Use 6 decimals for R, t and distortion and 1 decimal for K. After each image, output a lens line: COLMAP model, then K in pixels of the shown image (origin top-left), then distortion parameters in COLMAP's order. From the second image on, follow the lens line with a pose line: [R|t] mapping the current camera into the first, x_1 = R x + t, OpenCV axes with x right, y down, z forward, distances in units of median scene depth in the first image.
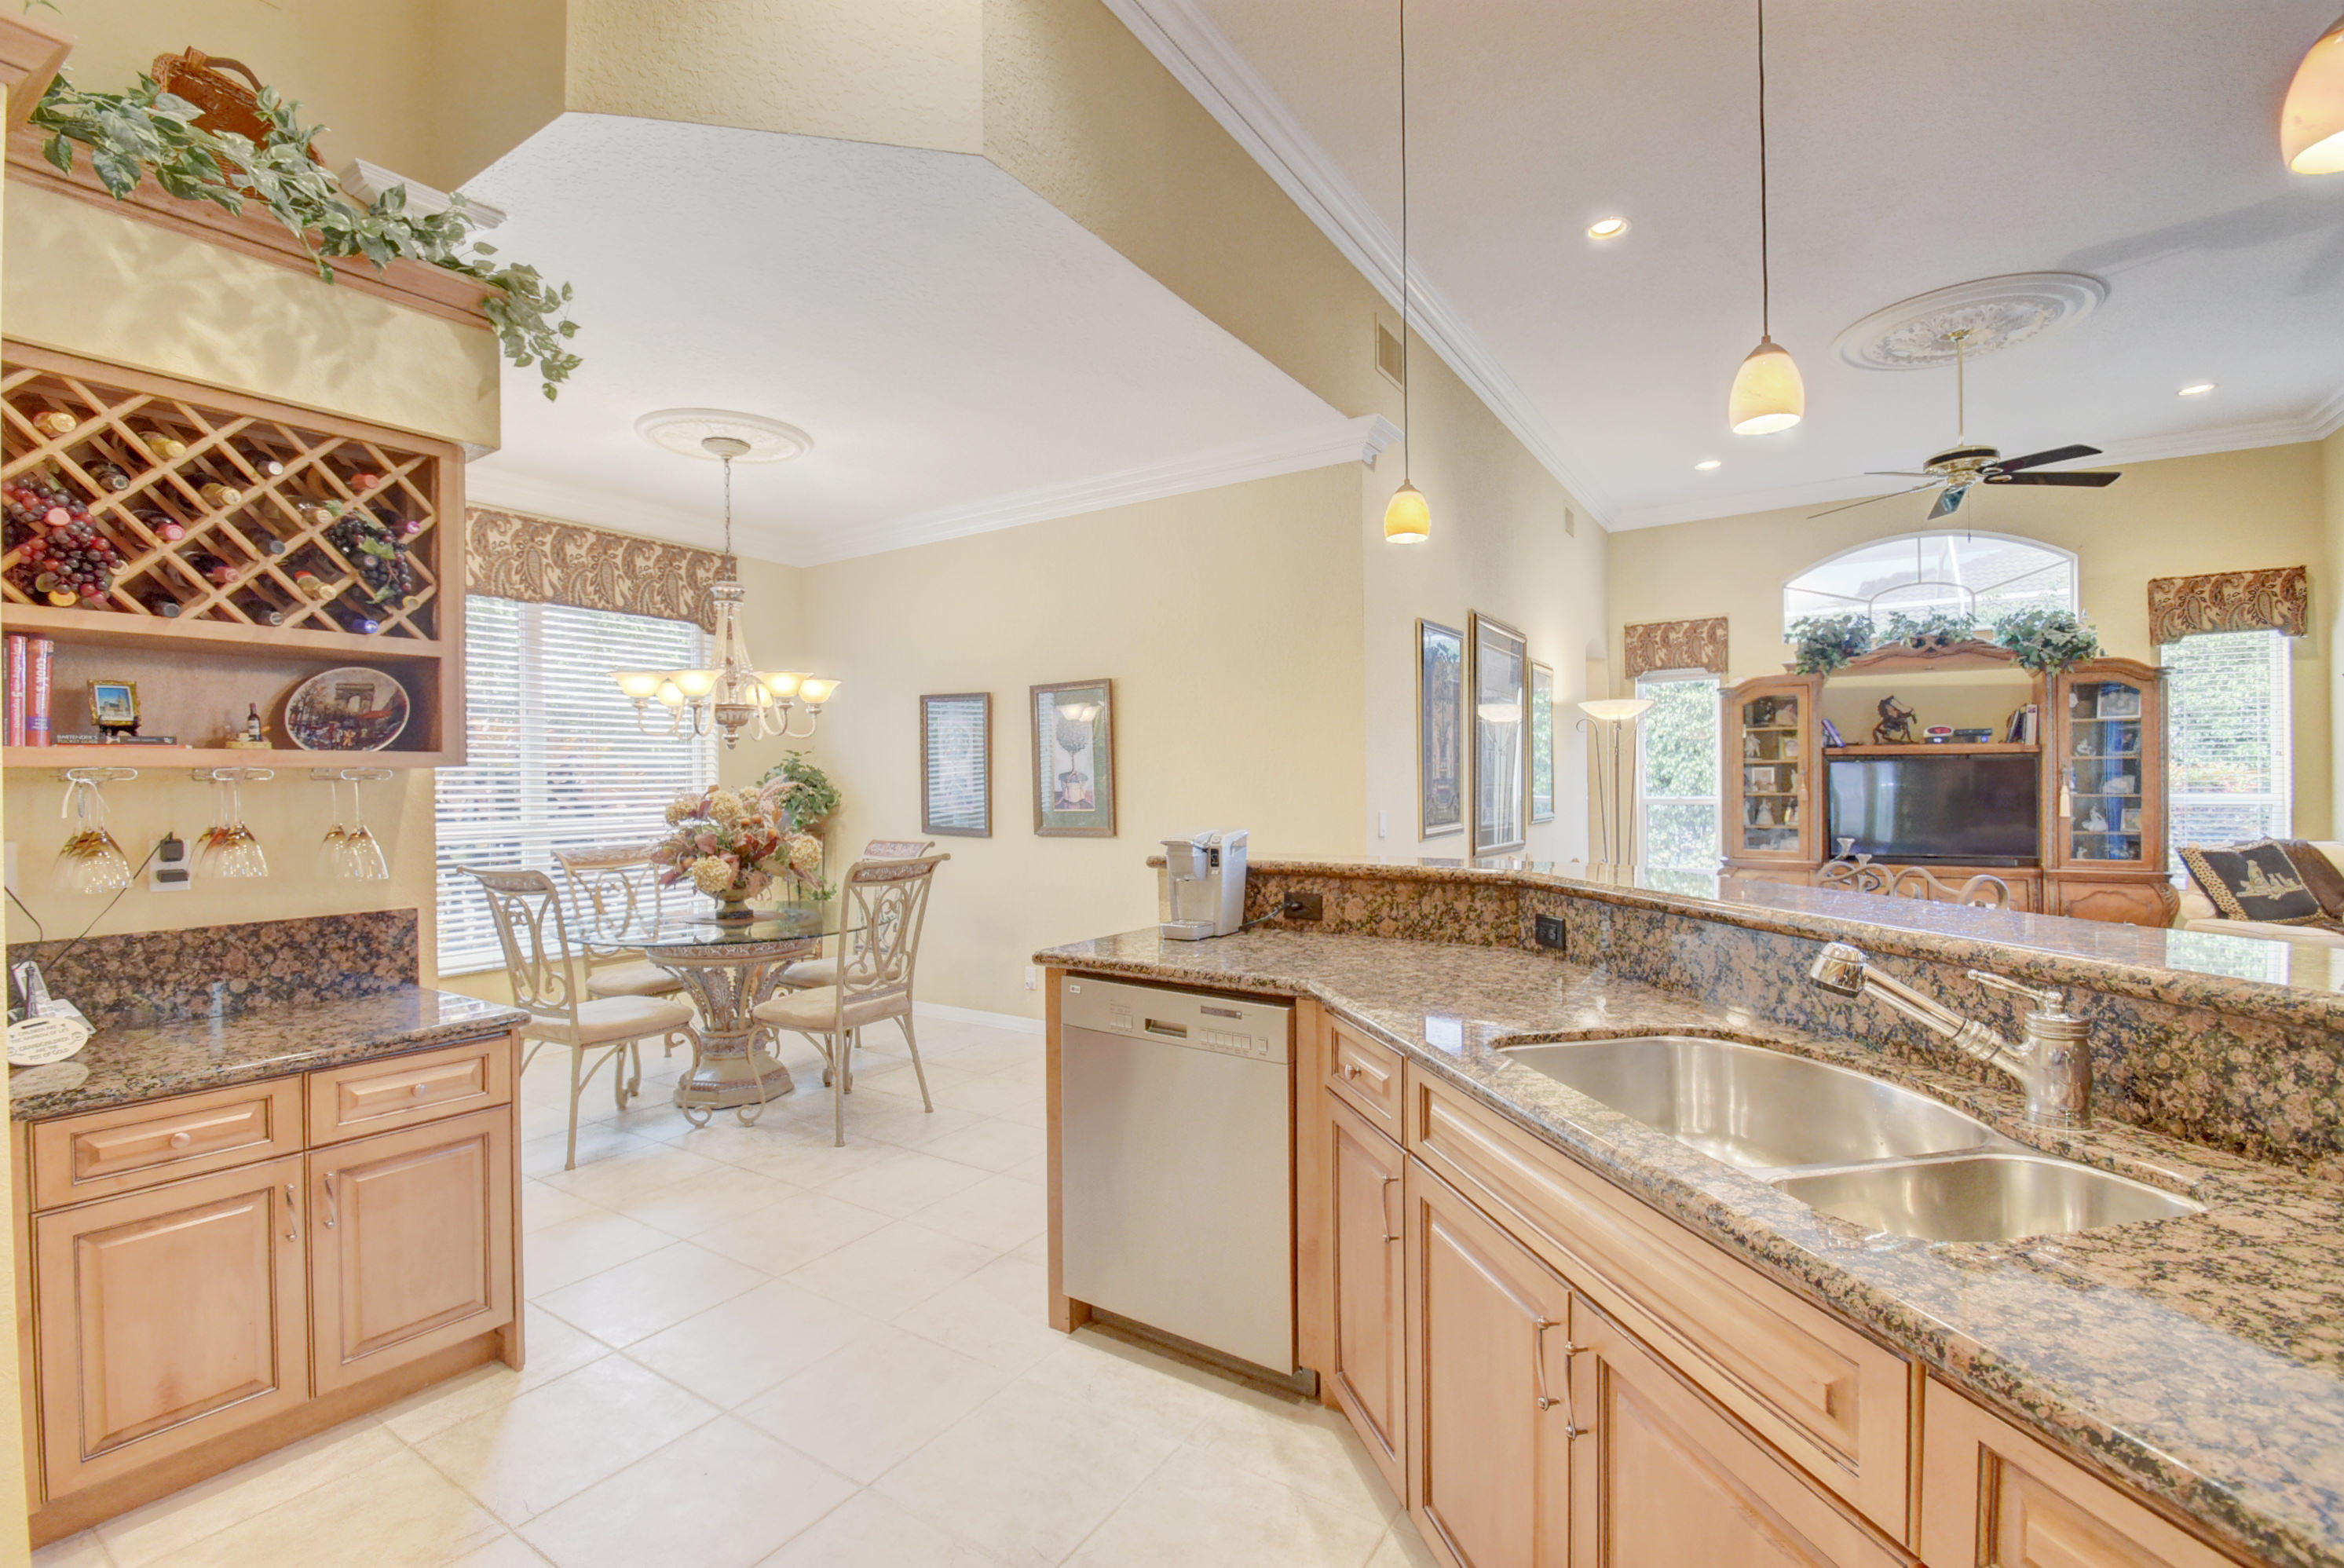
lens RADIAL K [[1029.8, 0, 1161.3], [0, 1029.8, 788.8], [0, 0, 1]] dist [0.009901, -0.014861]
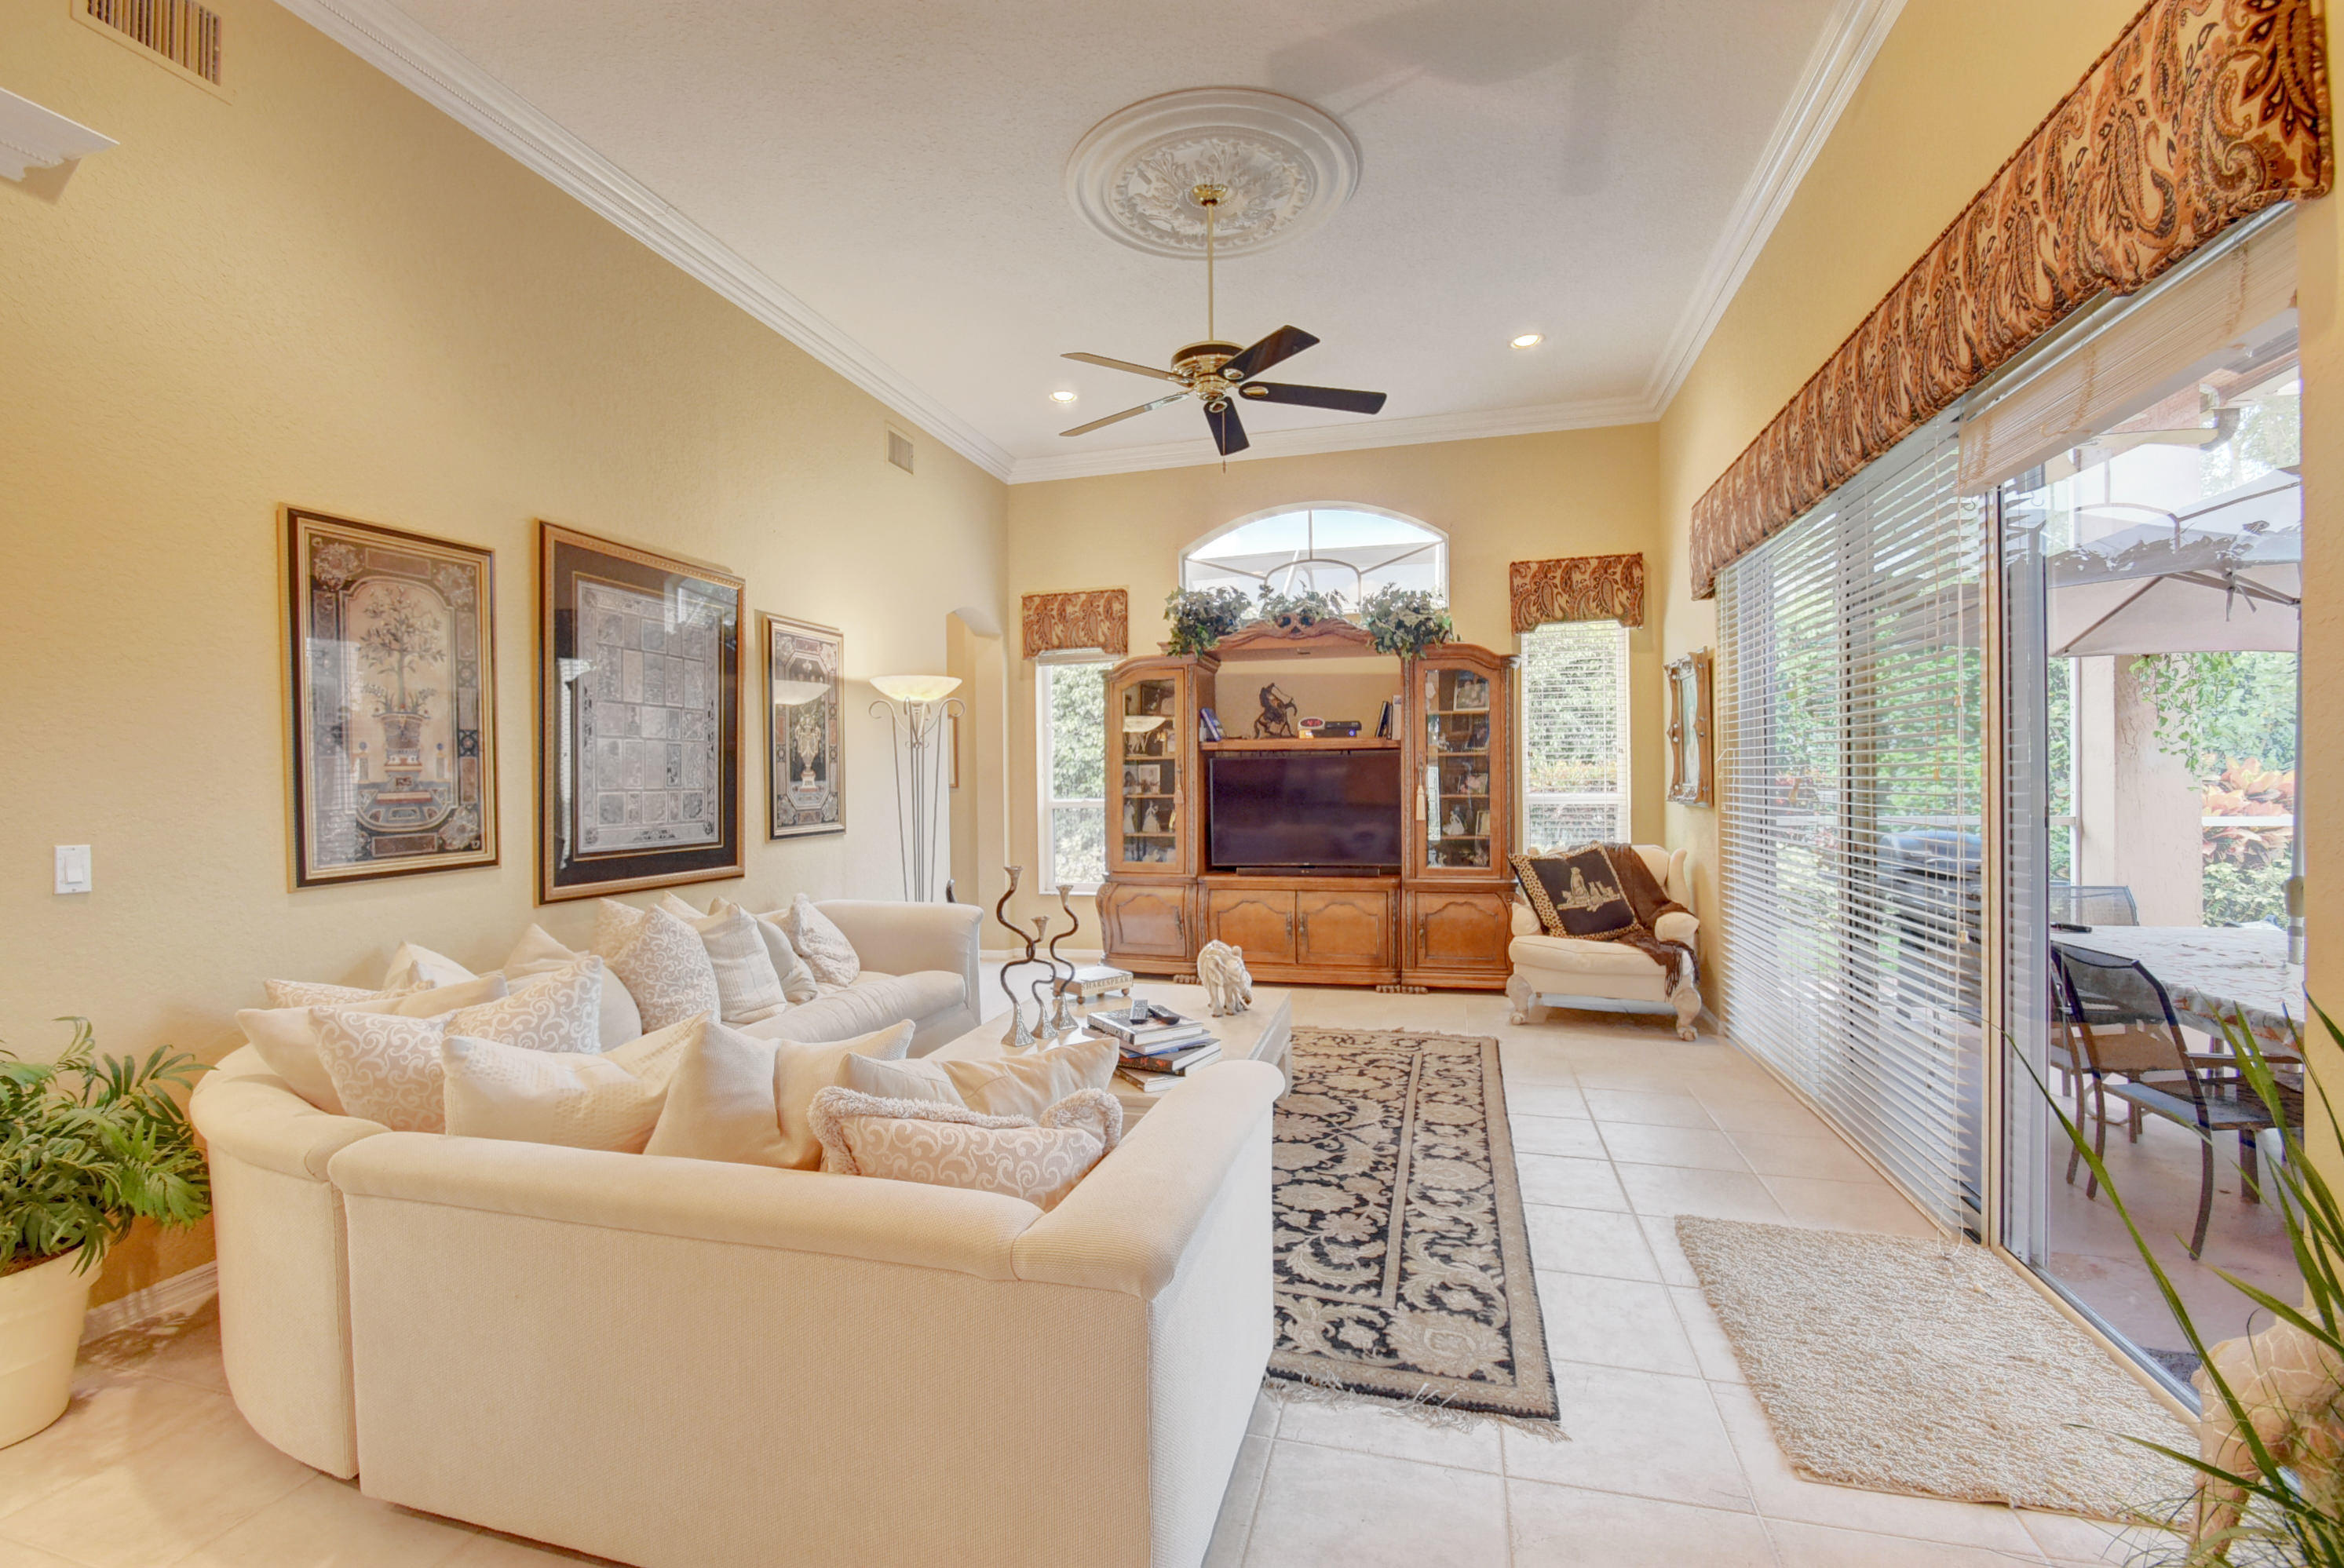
lens RADIAL K [[1029.7, 0, 1161.3], [0, 1029.7, 788.8], [0, 0, 1]] dist [0.009901, -0.014861]
pose [[0.951350, -0.004211, 0.308085, 0.446265], [0.003739, 0.999991, 0.002121, -0.003292], [-0.308091, -0.000865, 0.951356, 0.248877]]
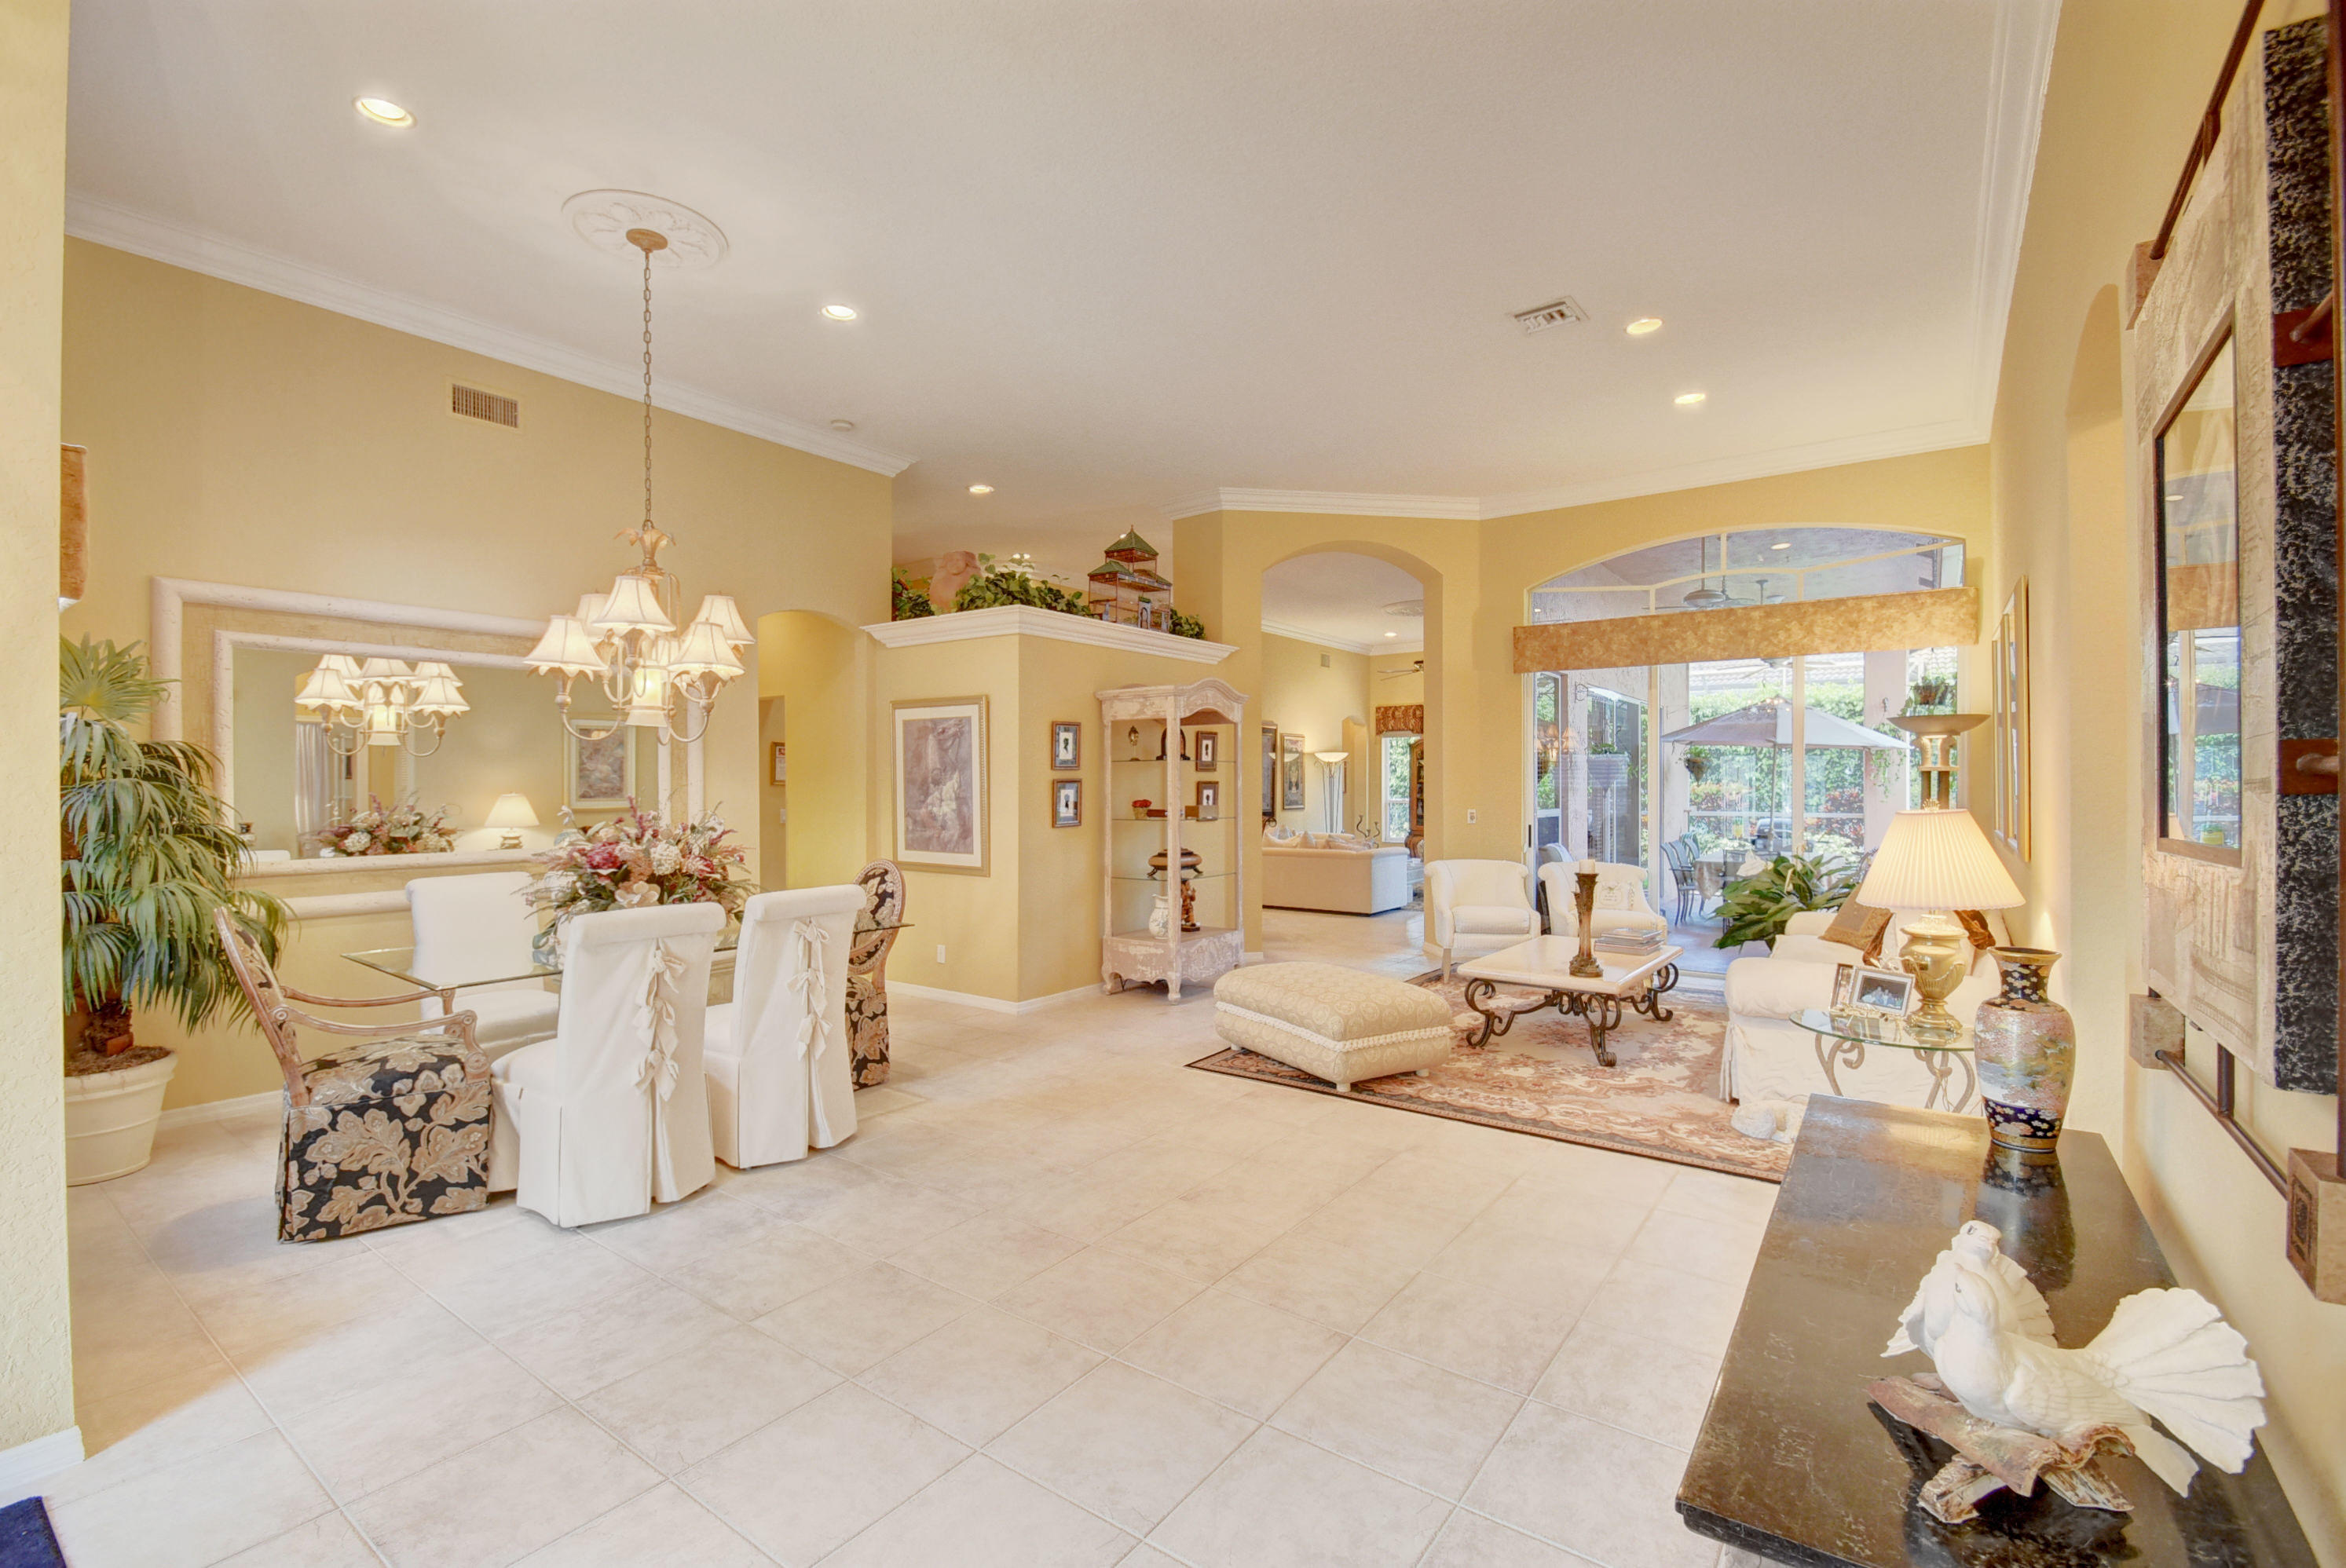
lens RADIAL K [[1030.6, 0, 1162.3], [0, 1030.6, 788.8], [0, 0, 1]] dist [0.009901, -0.014861]
pose [[0.998133, 0.010921, -0.060101, 0.265732], [-0.011006, 0.999939, -0.001075, -0.005637], [0.060086, 0.001734, 0.998192, -1.324126]]
